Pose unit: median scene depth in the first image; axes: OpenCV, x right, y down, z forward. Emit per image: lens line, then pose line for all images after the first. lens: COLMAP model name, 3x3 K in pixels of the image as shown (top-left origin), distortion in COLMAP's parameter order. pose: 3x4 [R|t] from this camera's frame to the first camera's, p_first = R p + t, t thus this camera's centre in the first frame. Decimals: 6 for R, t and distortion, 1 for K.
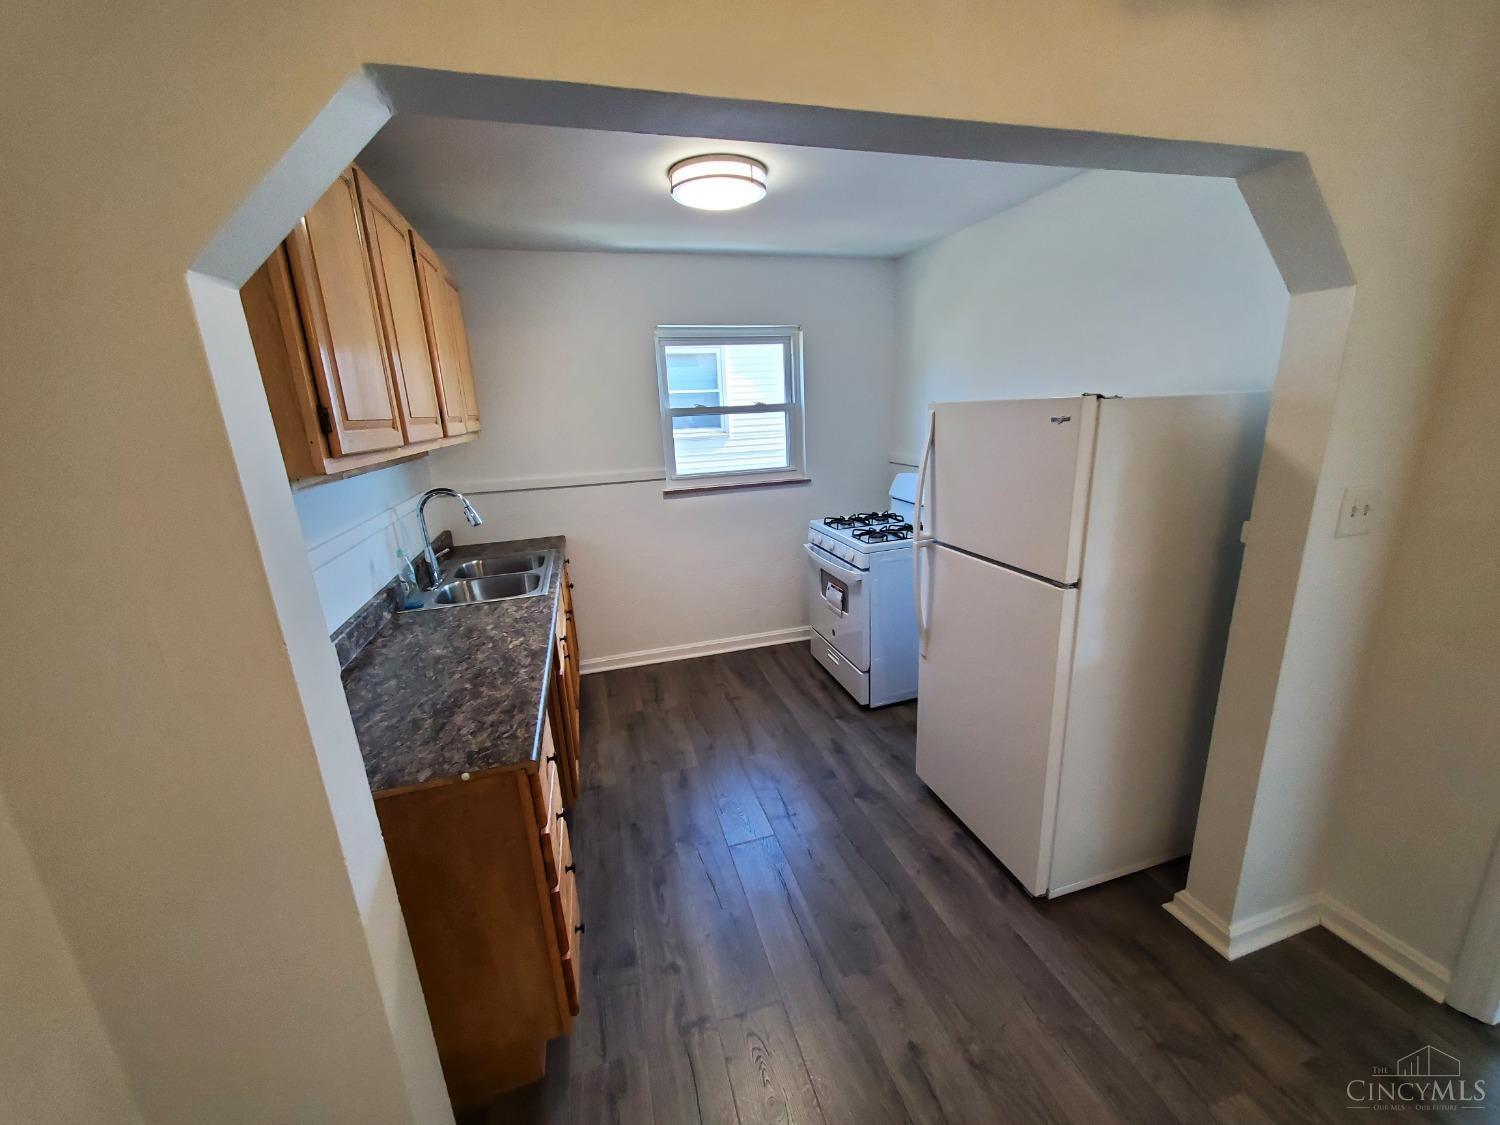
lens RADIAL K [[594.5, 0, 754.7], [0, 594.5, 564.8], [0, 0, 1]] dist [0.004786, 0.001254]
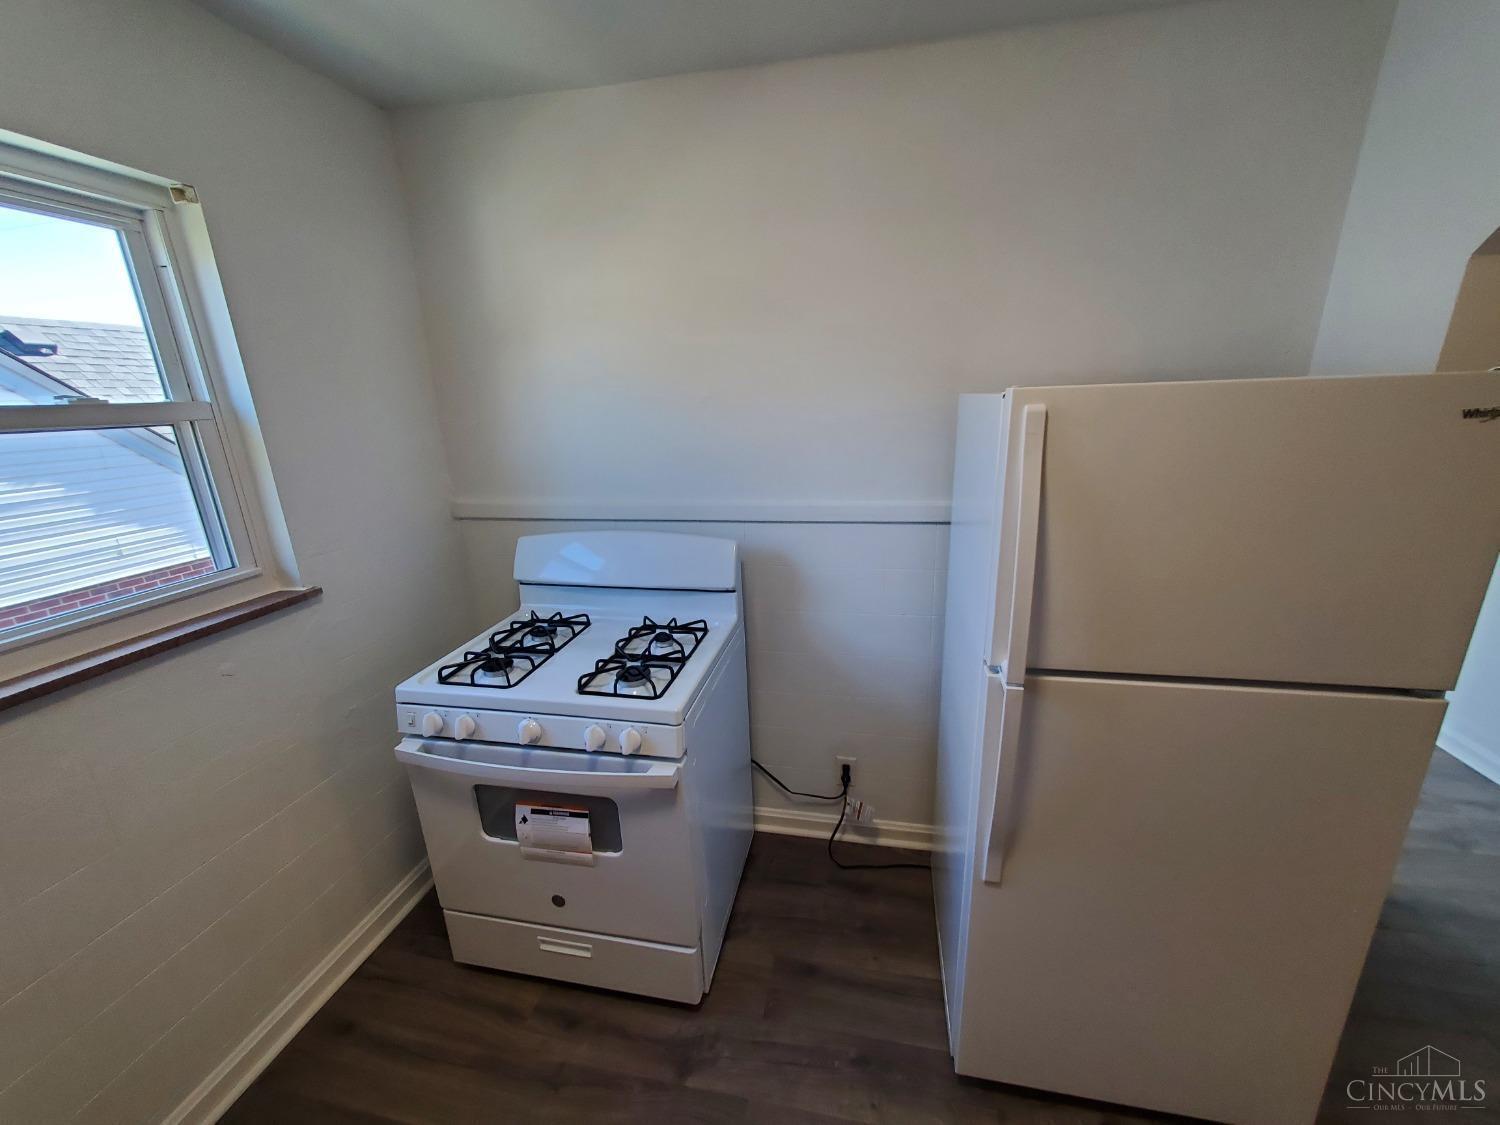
lens RADIAL K [[594.5, 0, 753.7], [0, 594.5, 563.6], [0, 0, 1]] dist [0.004786, 0.001254]
pose [[0.468657, -0.225084, 0.854224, -0.129334], [0.241470, 0.962808, 0.121216, -0.154262], [-0.849737, 0.149461, 0.505578, 0.596654]]
